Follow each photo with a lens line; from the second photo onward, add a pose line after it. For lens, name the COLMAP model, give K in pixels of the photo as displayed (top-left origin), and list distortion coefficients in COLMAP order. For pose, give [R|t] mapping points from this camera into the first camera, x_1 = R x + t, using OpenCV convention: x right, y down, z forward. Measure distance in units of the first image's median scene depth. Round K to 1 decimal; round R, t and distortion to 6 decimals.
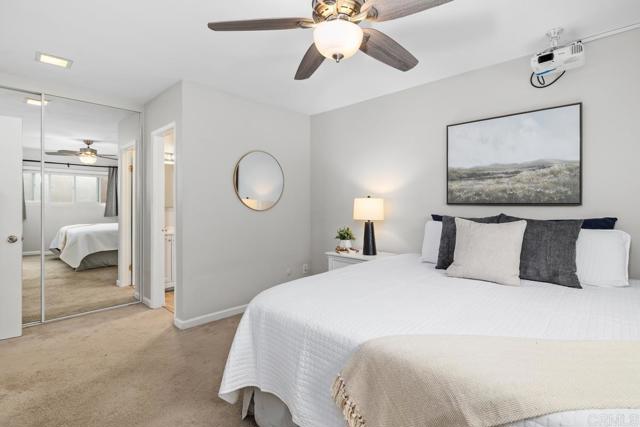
lens RADIAL K [[313.1, 0, 318.7], [0, 313.1, 201.7], [0, 0, 1]] dist [-0.001327, 0.000994]
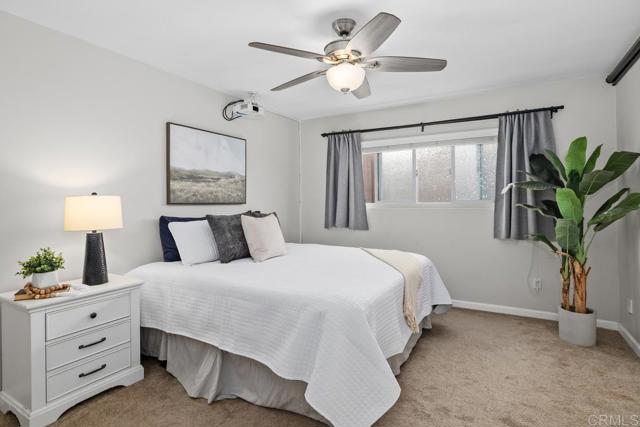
lens RADIAL K [[313.1, 0, 318.7], [0, 313.1, 201.7], [0, 0, 1]] dist [-0.001327, 0.000994]
pose [[-0.198633, -0.012230, 0.979998, -0.685799], [-0.020393, 0.999757, 0.008343, -0.018265], [-0.979862, -0.018327, -0.198834, 0.812534]]
